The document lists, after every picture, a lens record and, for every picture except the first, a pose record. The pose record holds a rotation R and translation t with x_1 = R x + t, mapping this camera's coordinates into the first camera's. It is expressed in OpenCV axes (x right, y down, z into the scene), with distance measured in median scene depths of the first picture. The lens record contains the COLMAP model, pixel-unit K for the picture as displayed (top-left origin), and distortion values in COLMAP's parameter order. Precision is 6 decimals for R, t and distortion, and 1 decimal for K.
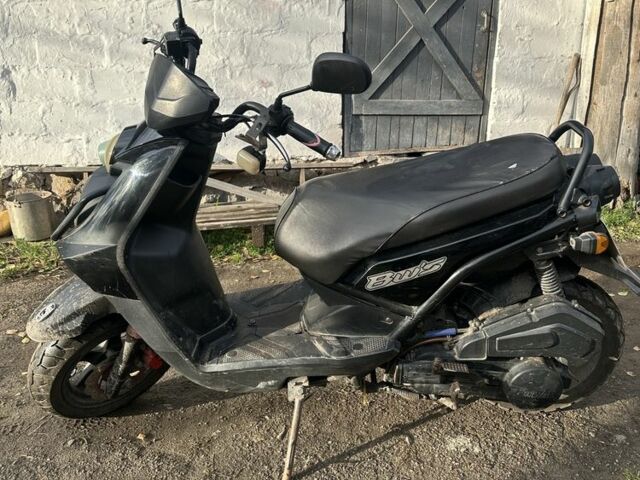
lens RADIAL K [[603.9, 0, 320.2], [0, 603.9, 236.1], [0, 0, 1]] dist [0.149631, -0.318095]
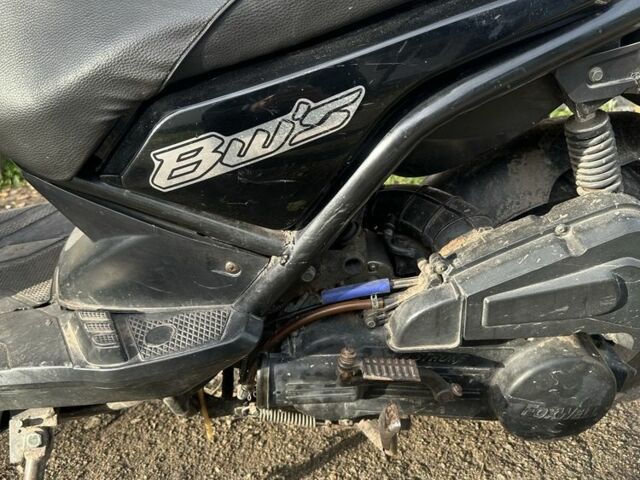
lens RADIAL K [[603.9, 0, 320.2], [0, 603.9, 236.1], [0, 0, 1]] dist [0.149631, -0.318095]
pose [[0.993464, -0.035061, 0.108625, 0.127431], [0.025256, 0.995589, 0.090355, 0.080709], [-0.111314, -0.087021, 0.989968, 0.581333]]
